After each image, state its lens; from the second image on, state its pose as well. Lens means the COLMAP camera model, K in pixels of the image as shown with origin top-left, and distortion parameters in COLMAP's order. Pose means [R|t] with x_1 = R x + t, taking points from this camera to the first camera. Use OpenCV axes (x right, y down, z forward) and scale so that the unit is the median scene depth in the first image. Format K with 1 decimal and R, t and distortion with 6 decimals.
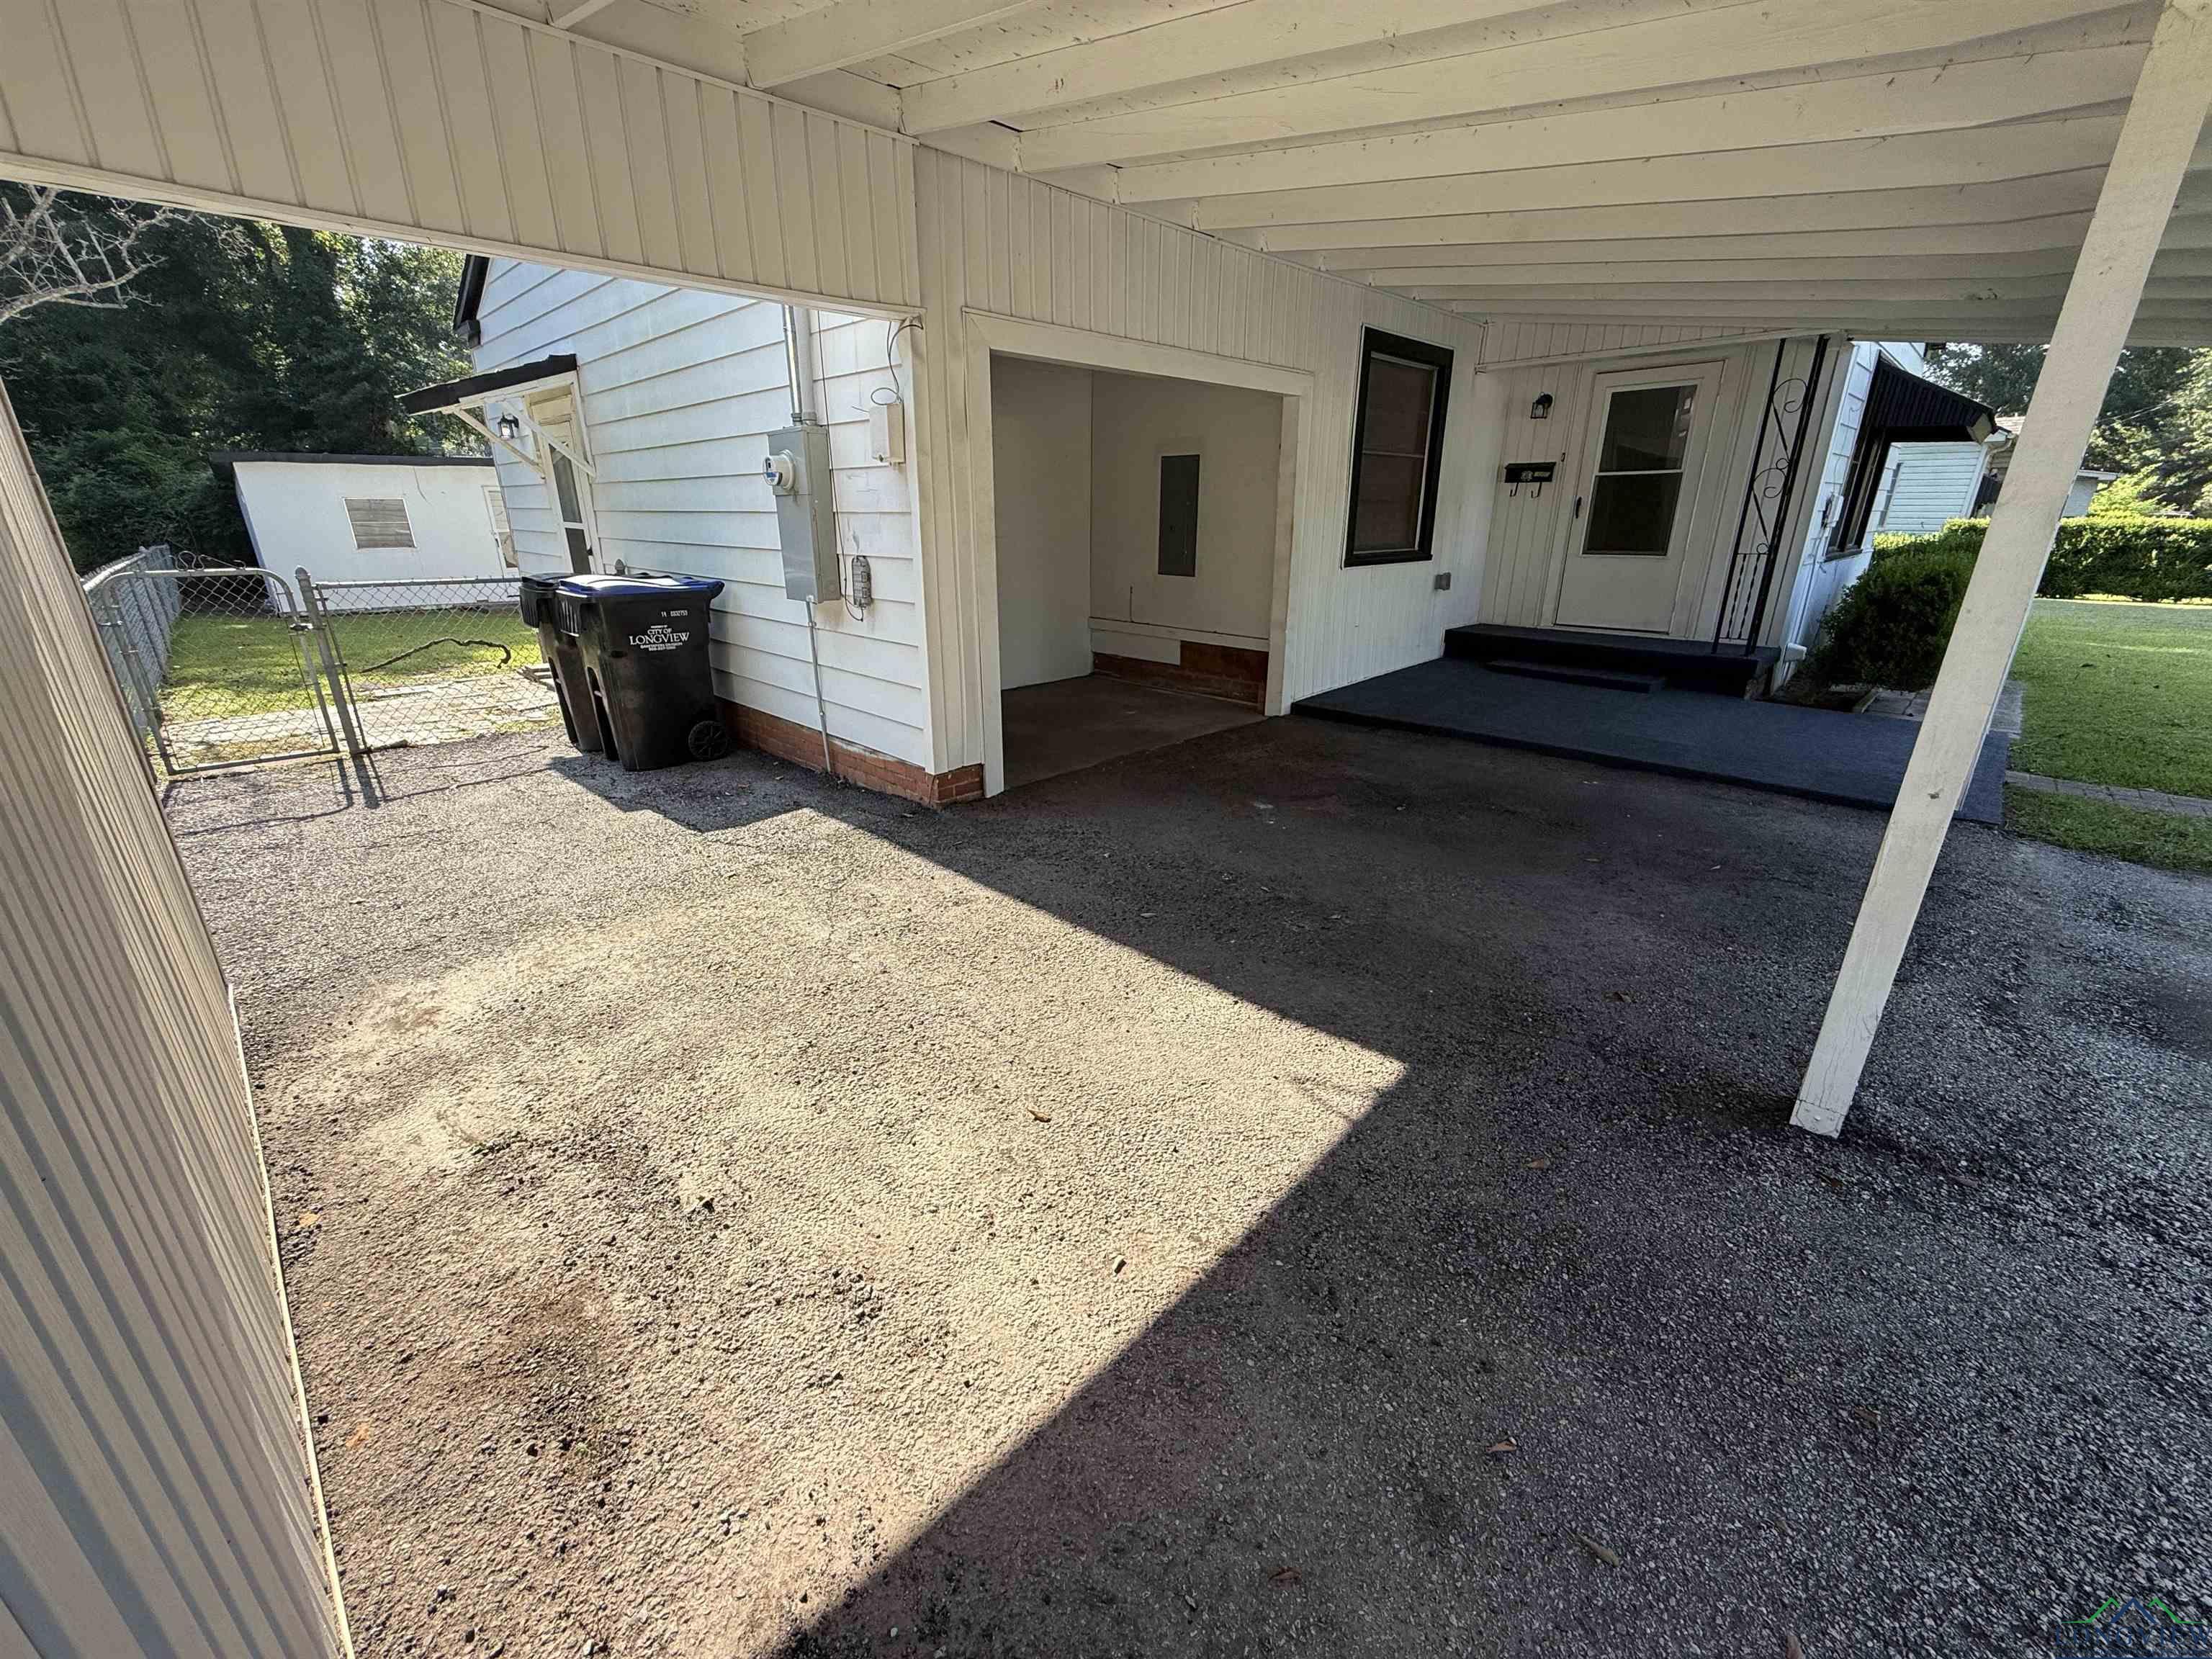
lens RADIAL K [[883.7, 0, 1106.7], [0, 883.7, 830.5], [0, 0, 1]] dist [0.002385, 0.001478]
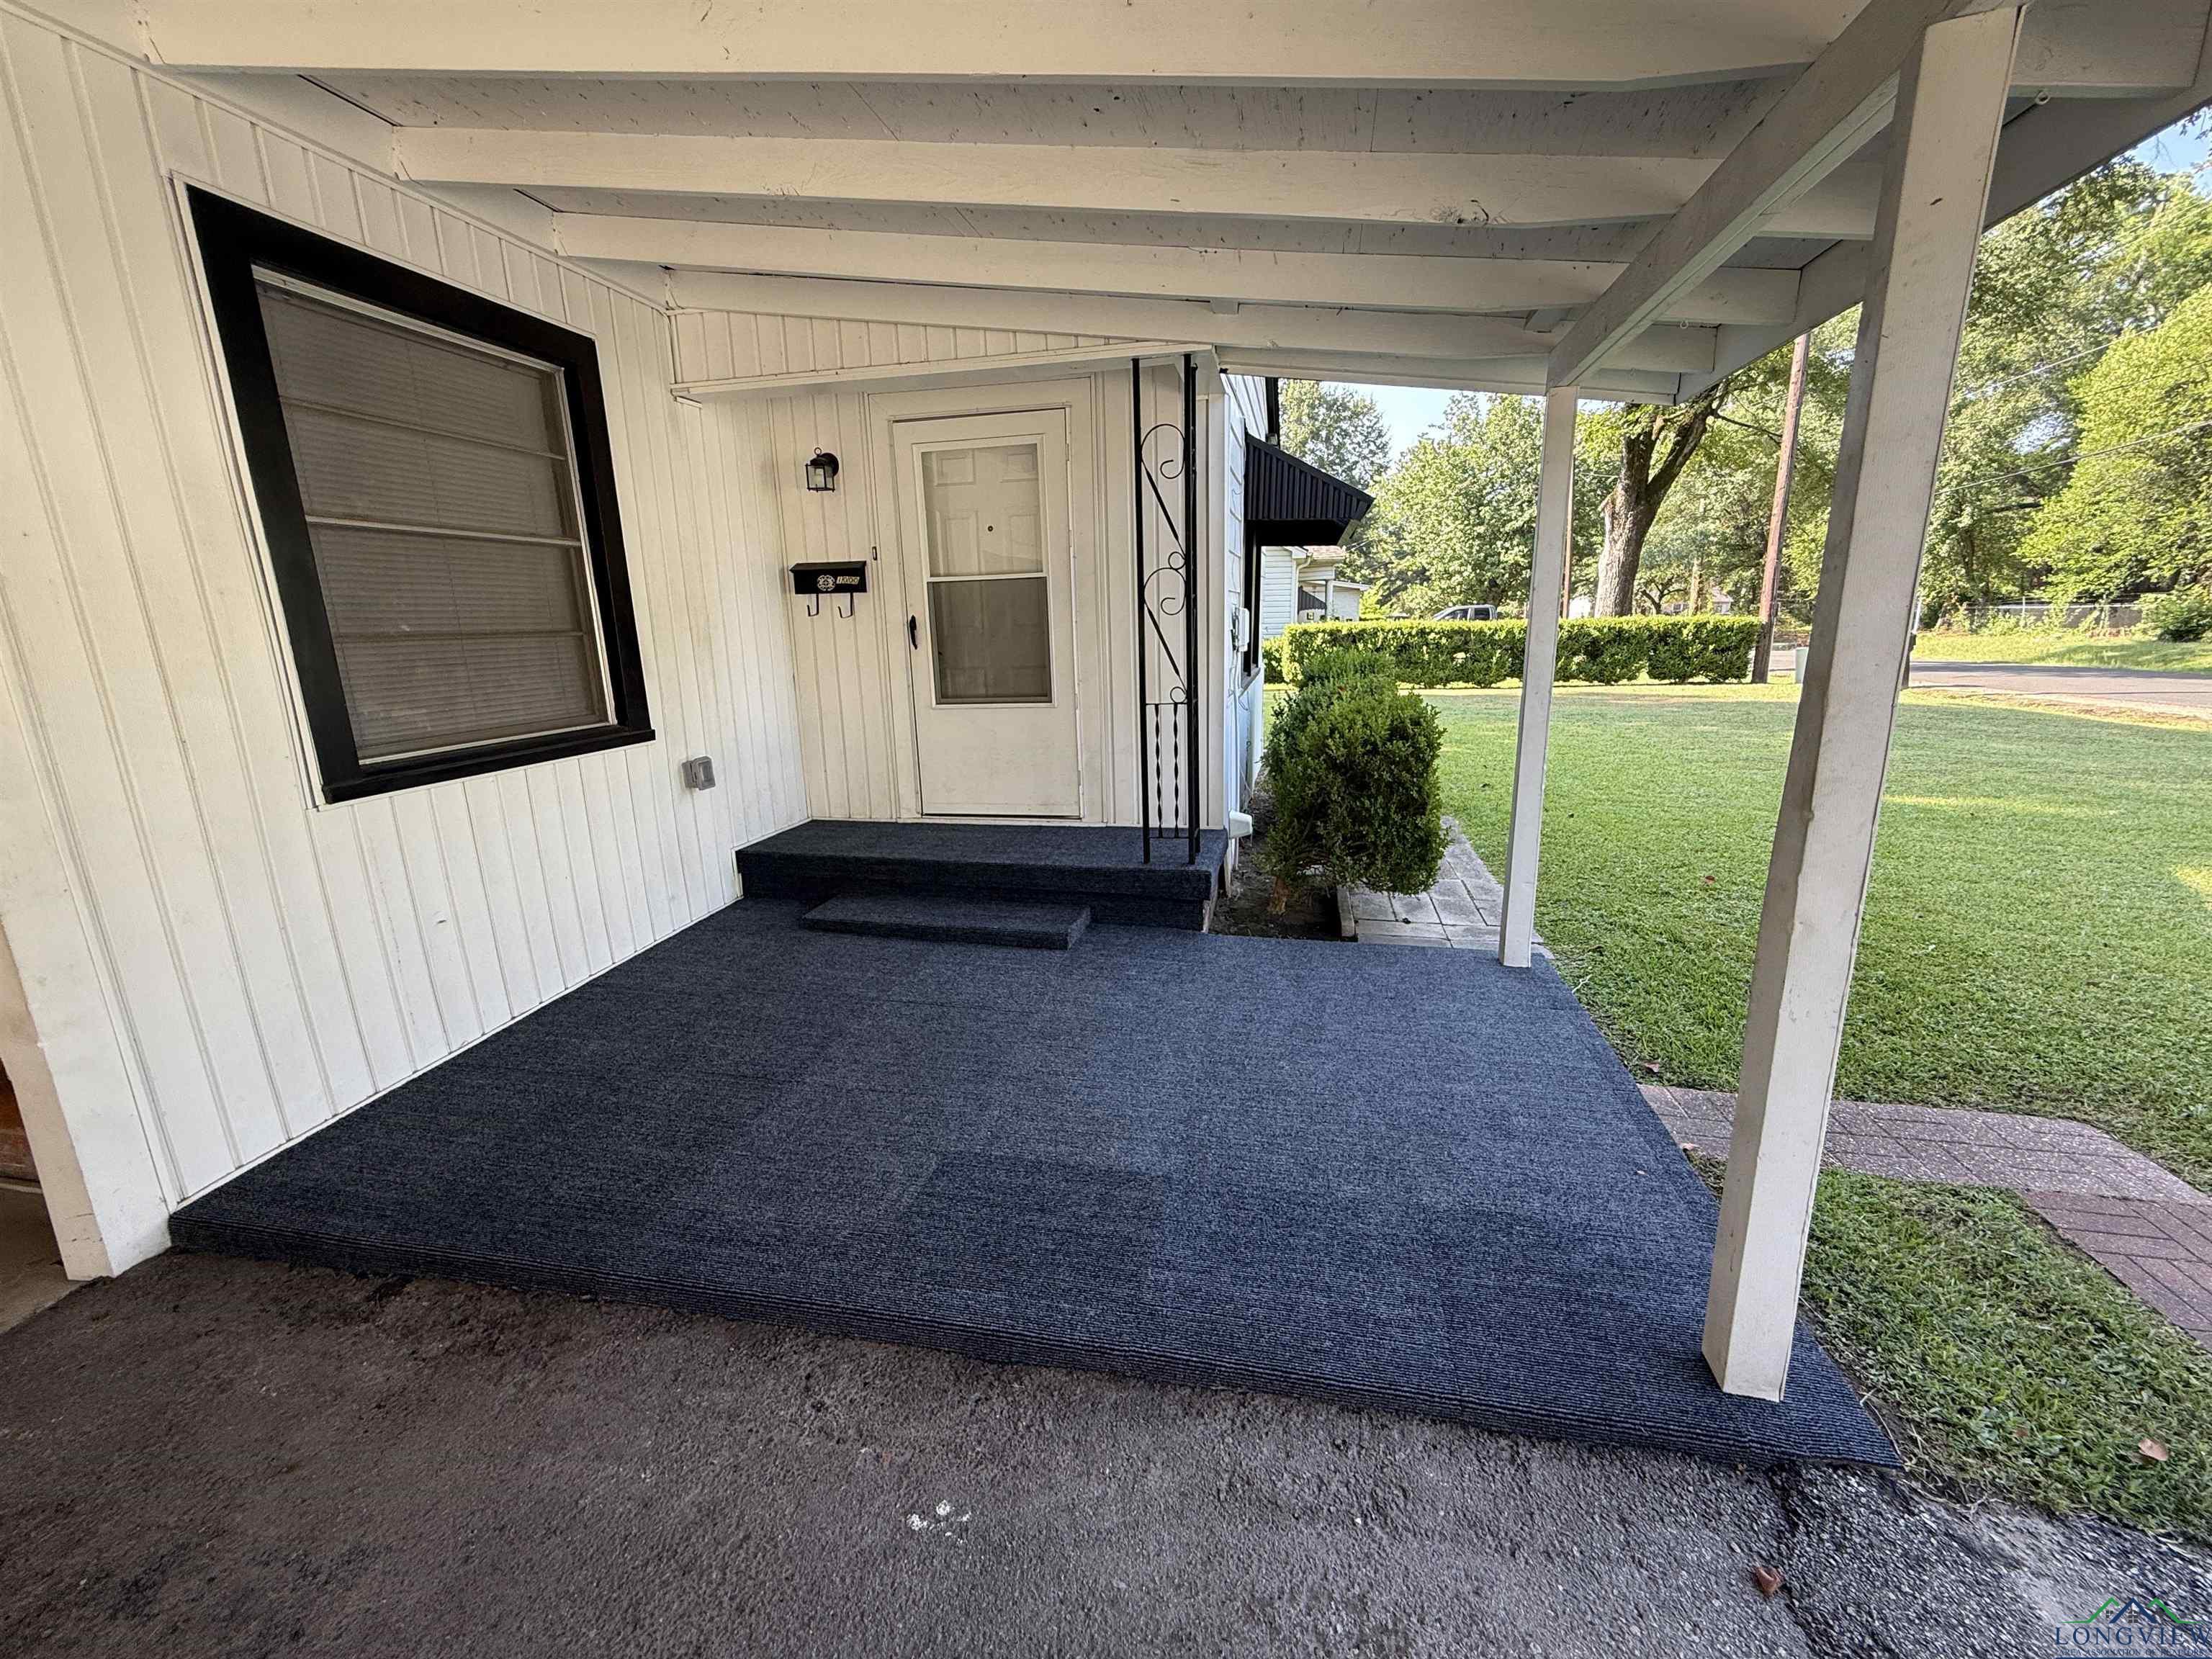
lens RADIAL K [[883.7, 0, 1093.8], [0, 883.7, 835.0], [0, 0, 1]] dist [0.002385, 0.001478]
pose [[0.849896, -0.147211, 0.505970, 0.345710], [0.203300, 0.977450, -0.057104, -0.187431], [-0.486154, 0.151396, 0.860659, 0.485518]]
